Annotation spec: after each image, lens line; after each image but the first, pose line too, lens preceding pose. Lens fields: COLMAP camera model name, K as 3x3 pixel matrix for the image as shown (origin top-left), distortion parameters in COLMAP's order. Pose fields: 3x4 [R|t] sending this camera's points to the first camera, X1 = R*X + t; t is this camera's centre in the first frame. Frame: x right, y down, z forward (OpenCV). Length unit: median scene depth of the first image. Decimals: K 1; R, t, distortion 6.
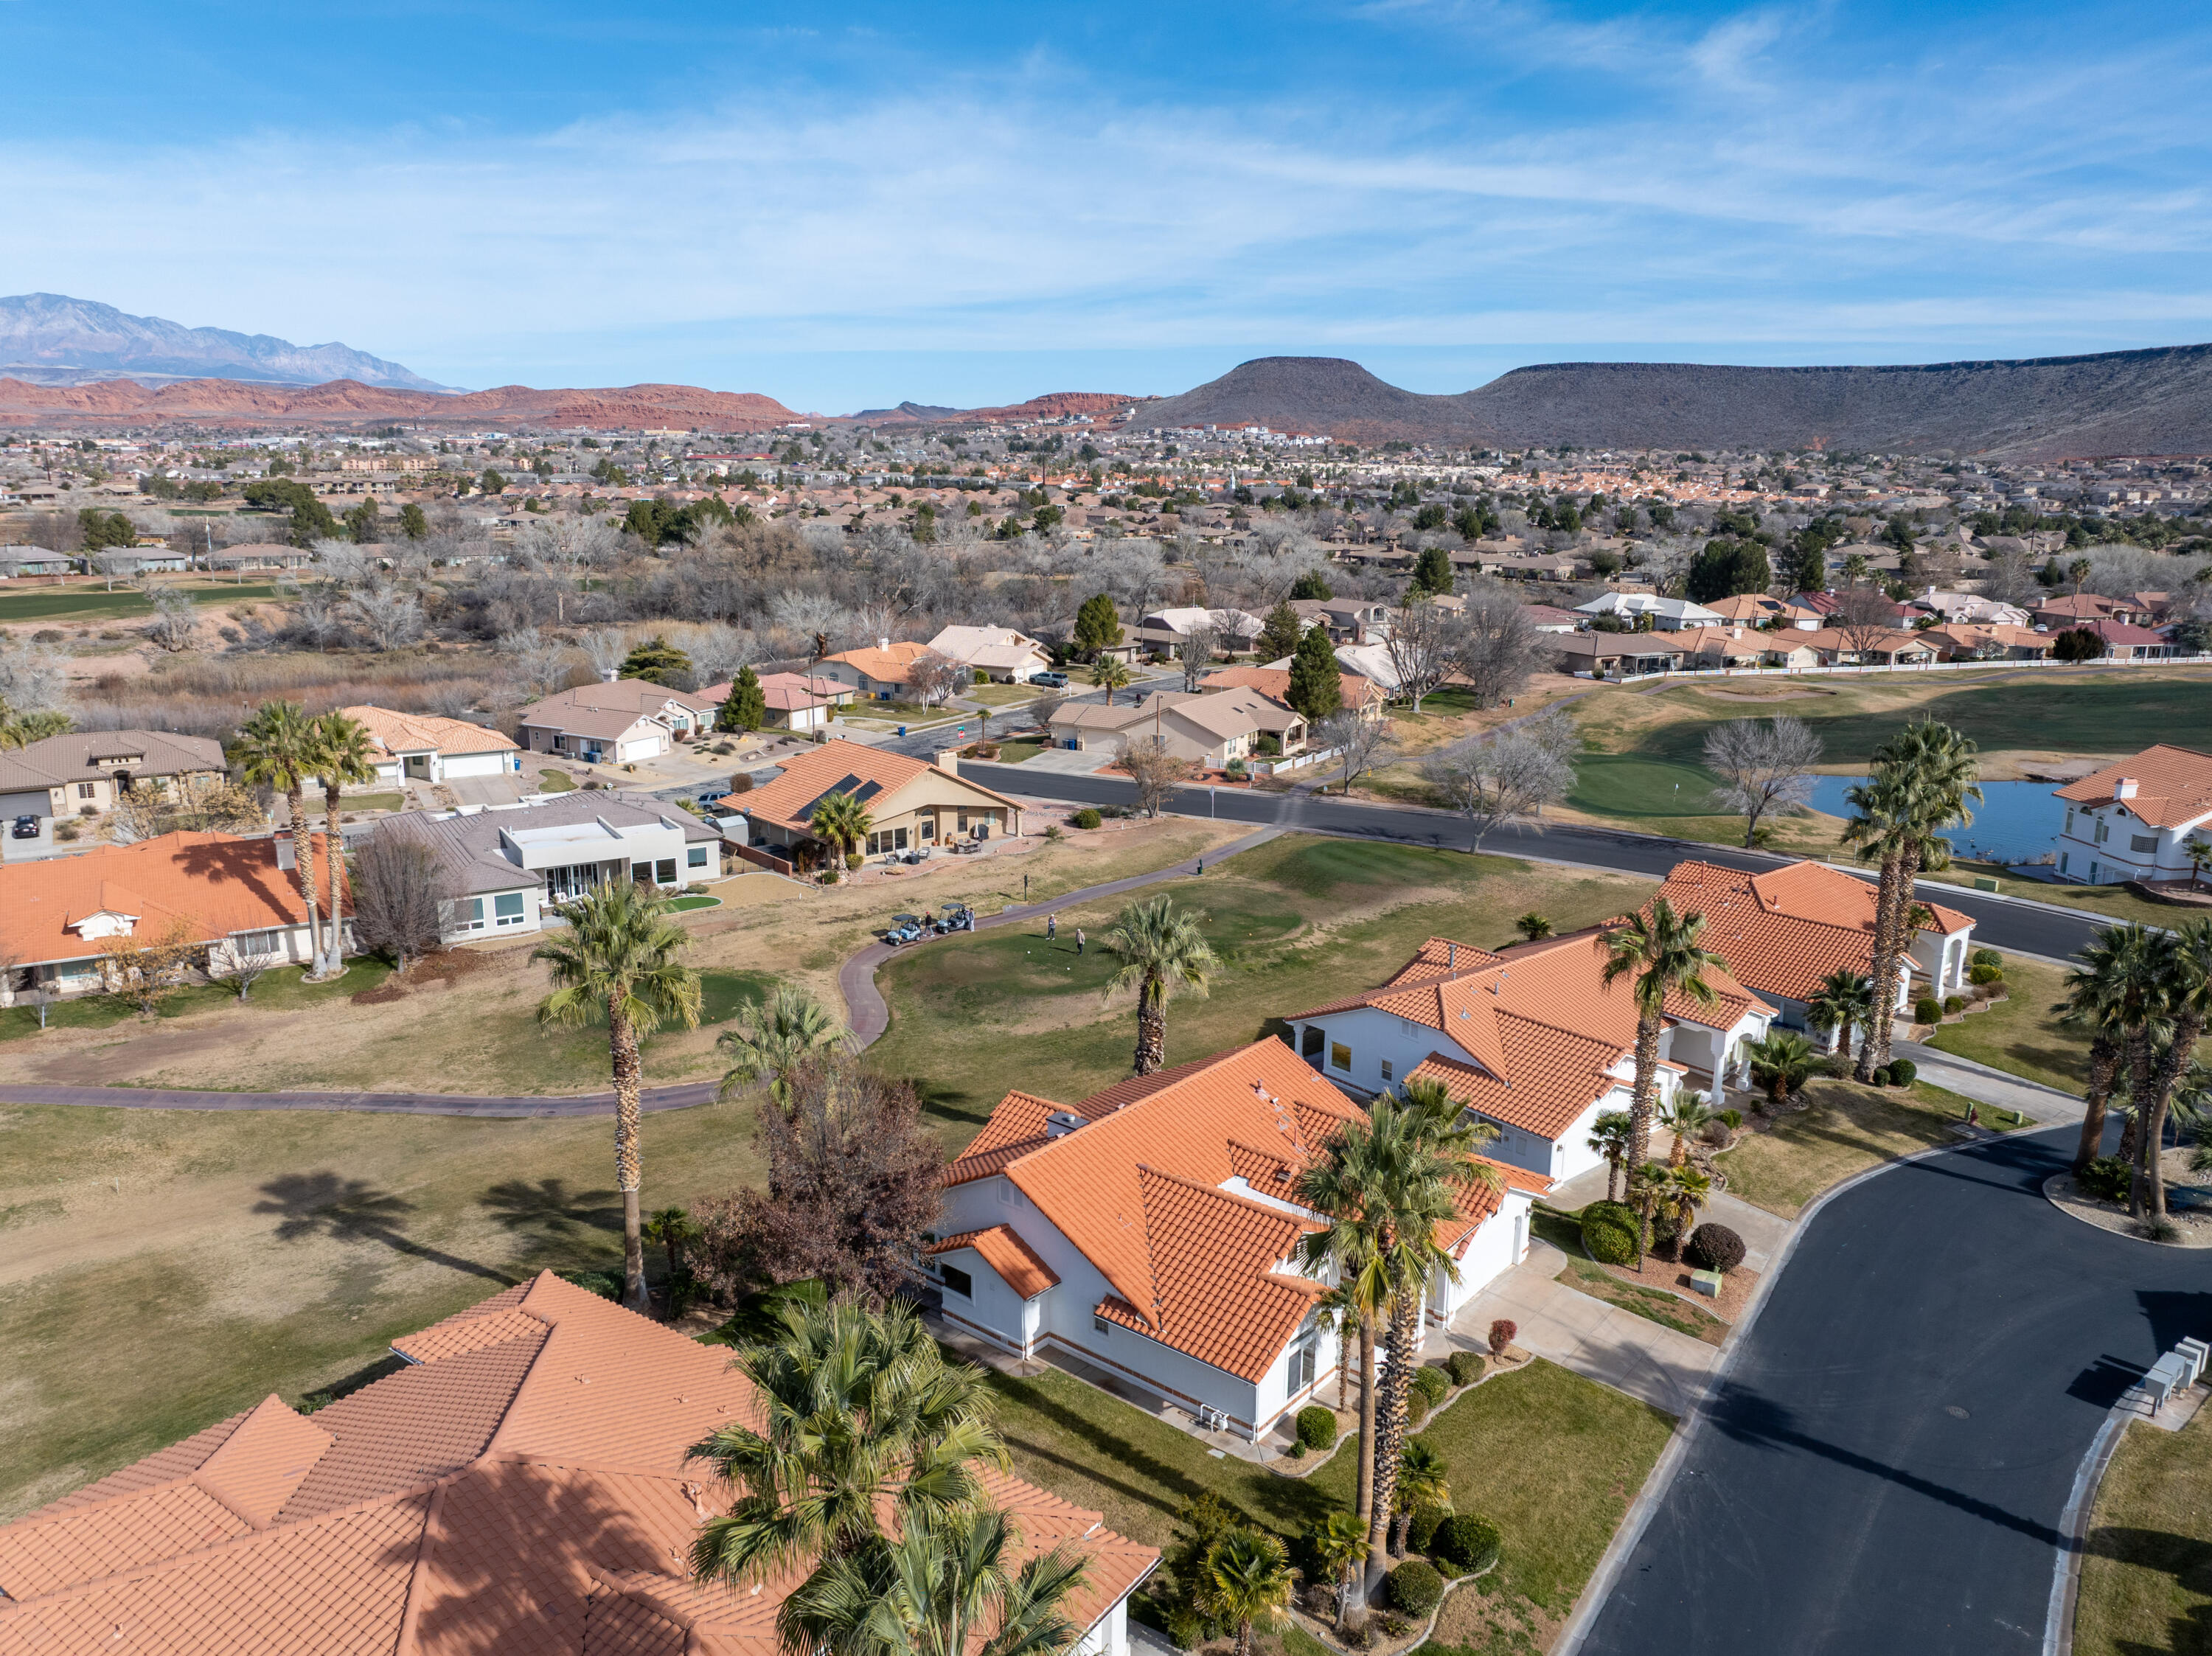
lens RADIAL K [[1564.0, 0, 1110.3], [0, 1564.0, 840.8], [0, 0, 1]] dist [-0.040477, 0.002198]
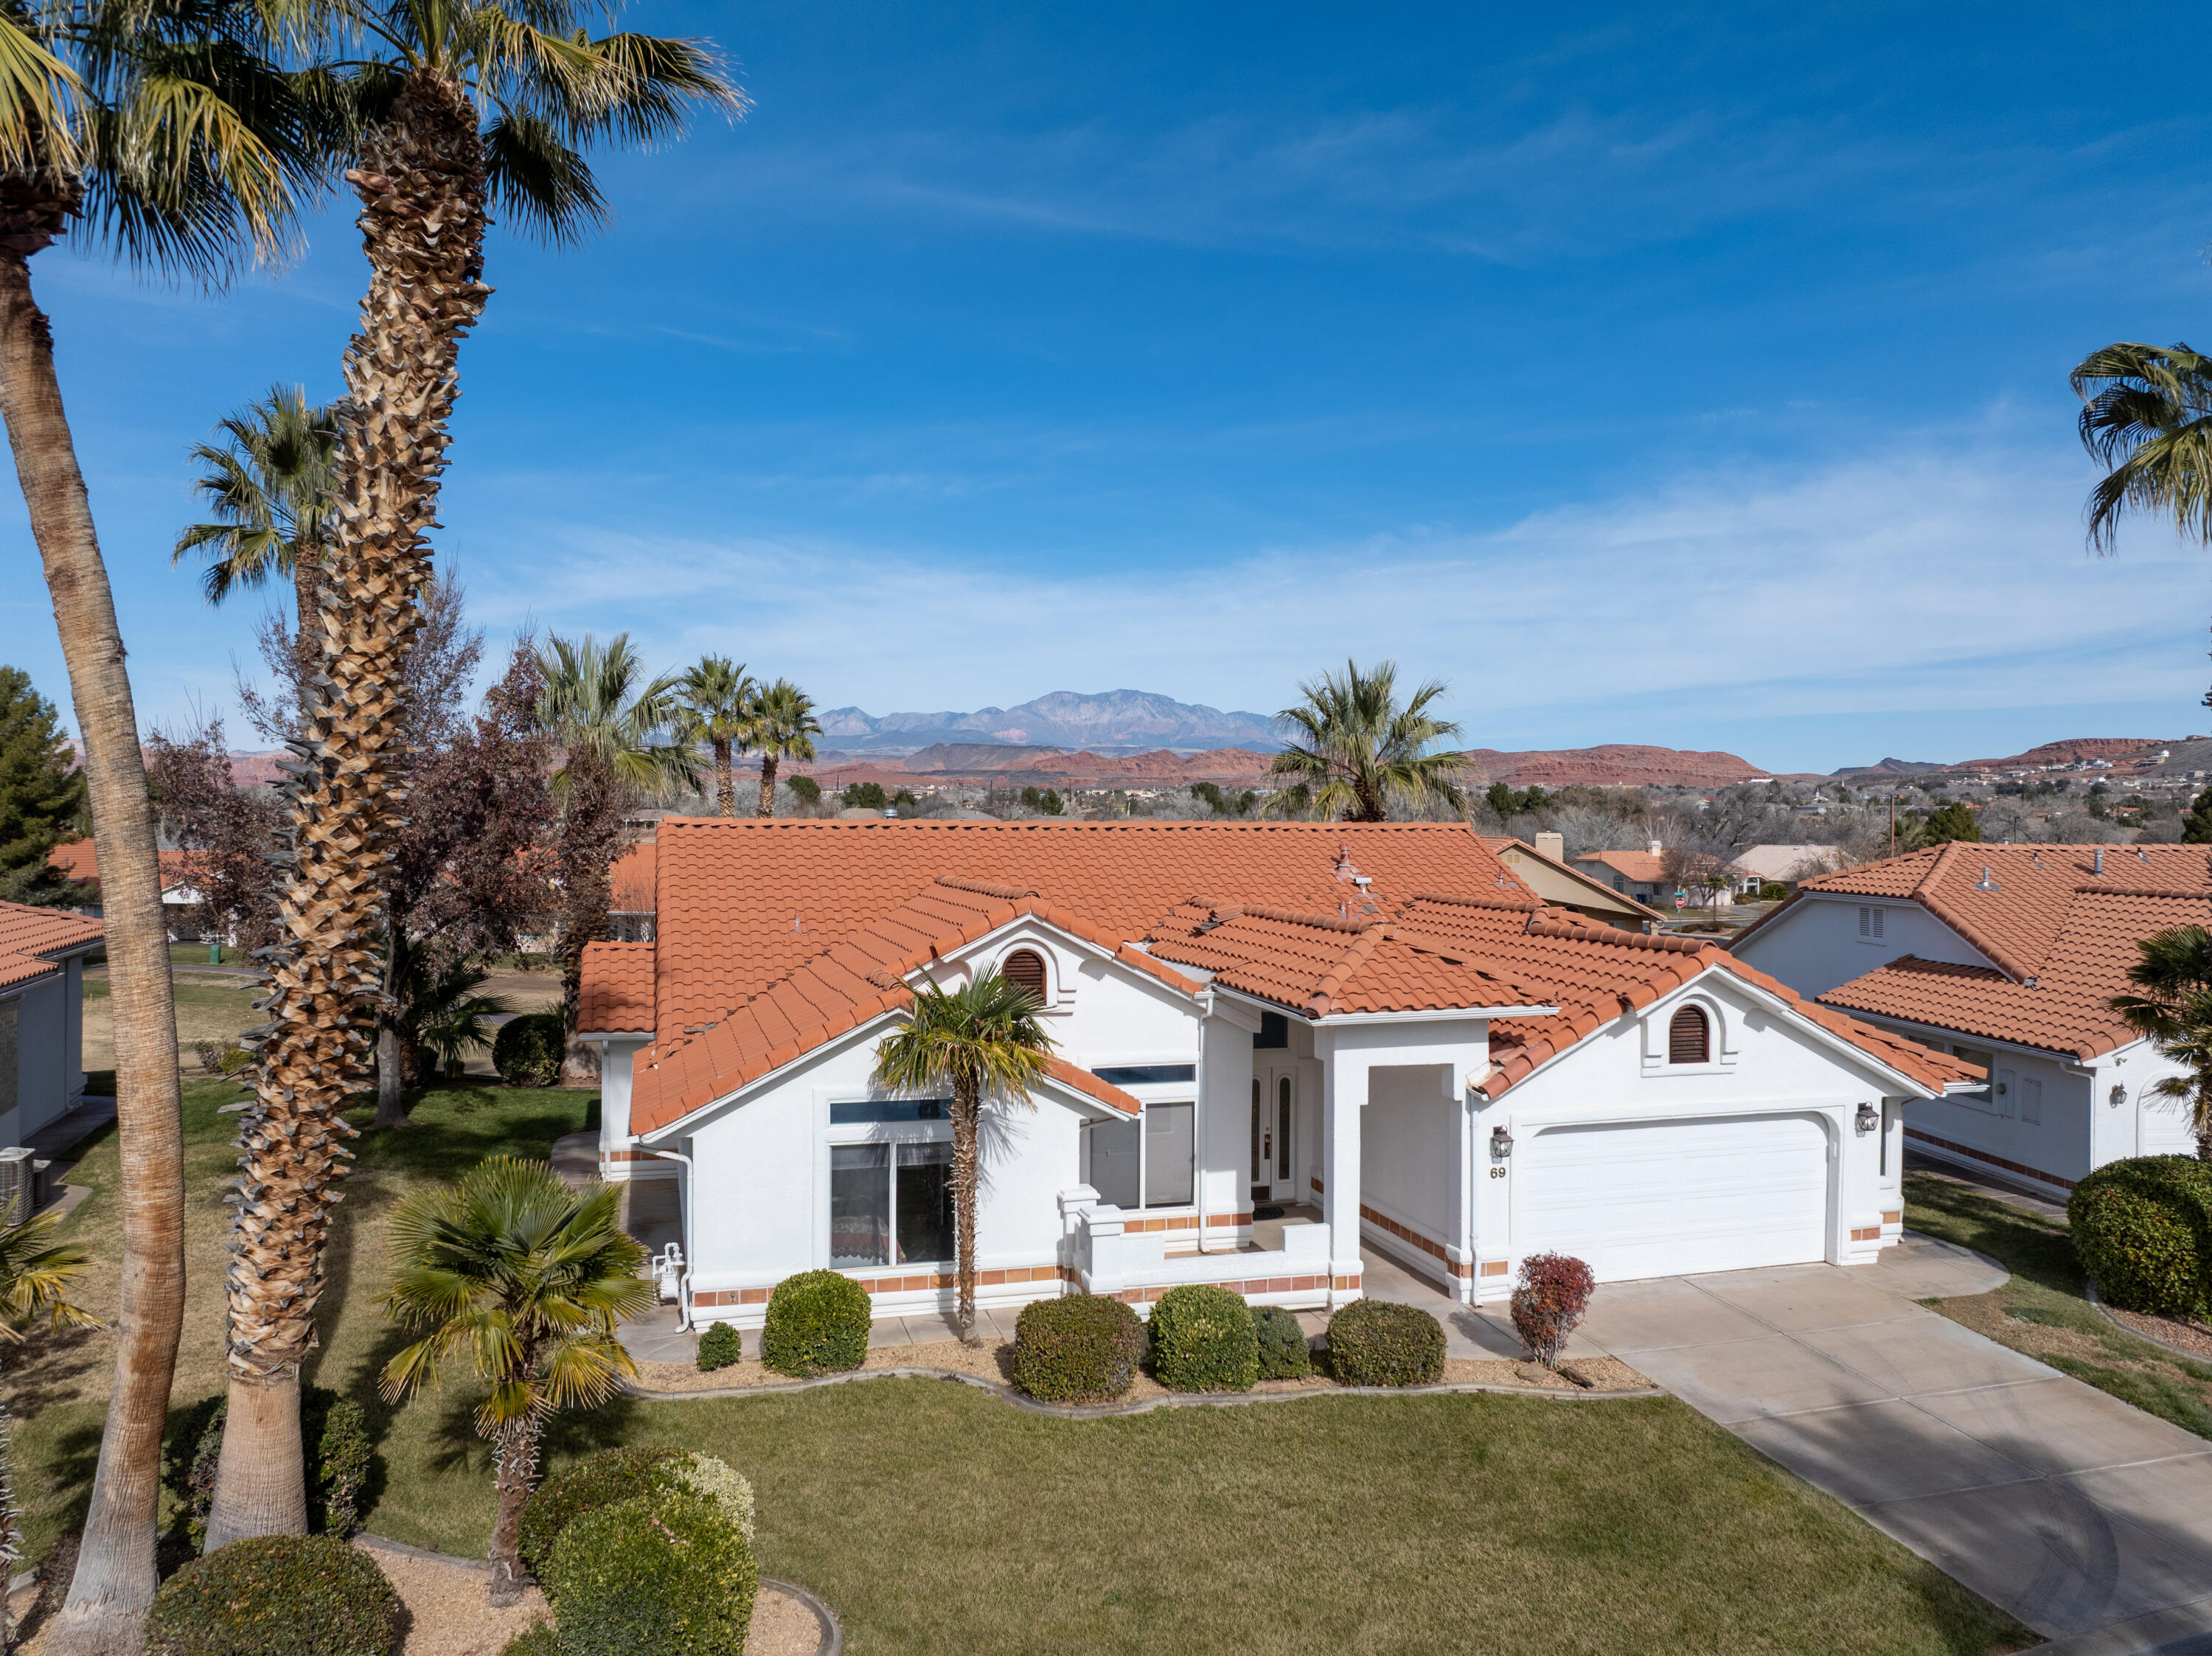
lens RADIAL K [[1564.0, 0, 1115.6], [0, 1564.0, 813.9], [0, 0, 1]] dist [-0.040477, 0.002198]
pose [[0.828626, -0.008643, -0.559736, 0.053218], [-0.130314, 0.969434, -0.207885, 0.043406], [0.544424, 0.245201, 0.802171, 0.094368]]
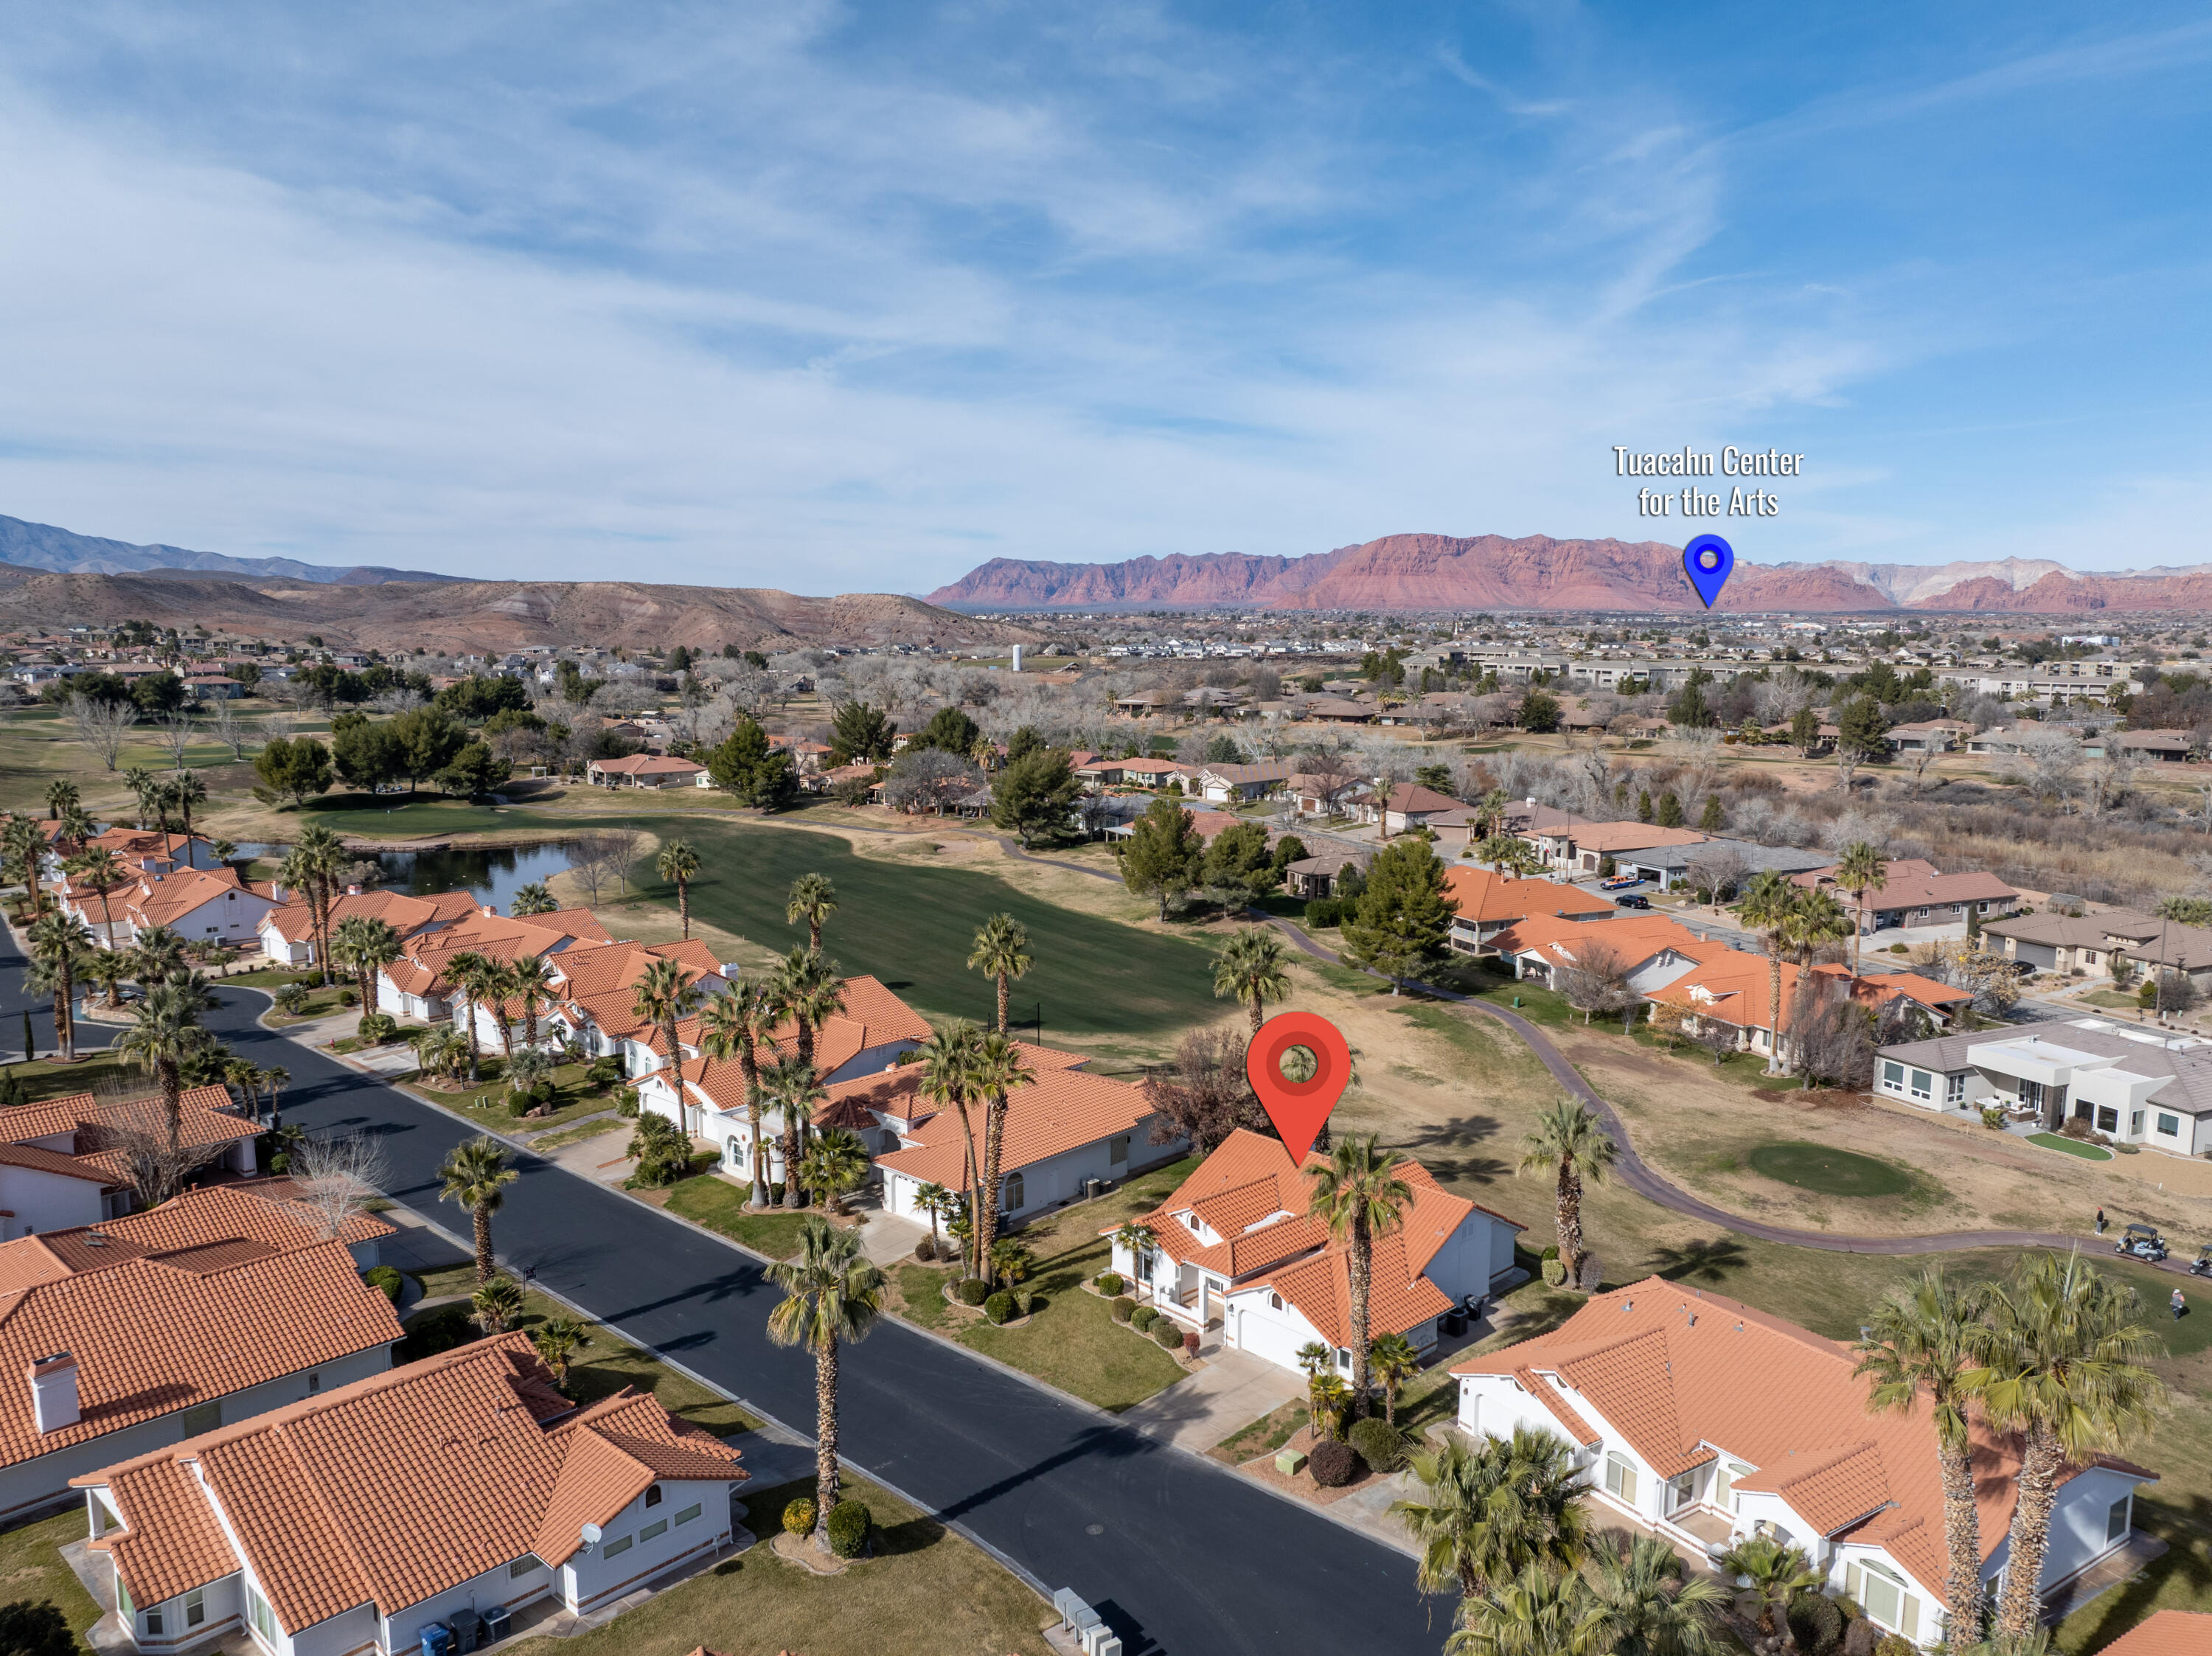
lens RADIAL K [[1564.0, 0, 1097.5], [0, 1564.0, 833.6], [0, 0, 1]] dist [-0.040477, 0.002198]
pose [[-0.146876, 0.118812, -0.981994, 0.236364], [-0.233168, 0.960625, 0.151101, -0.048352], [0.961281, 0.251162, -0.113389, 0.139852]]
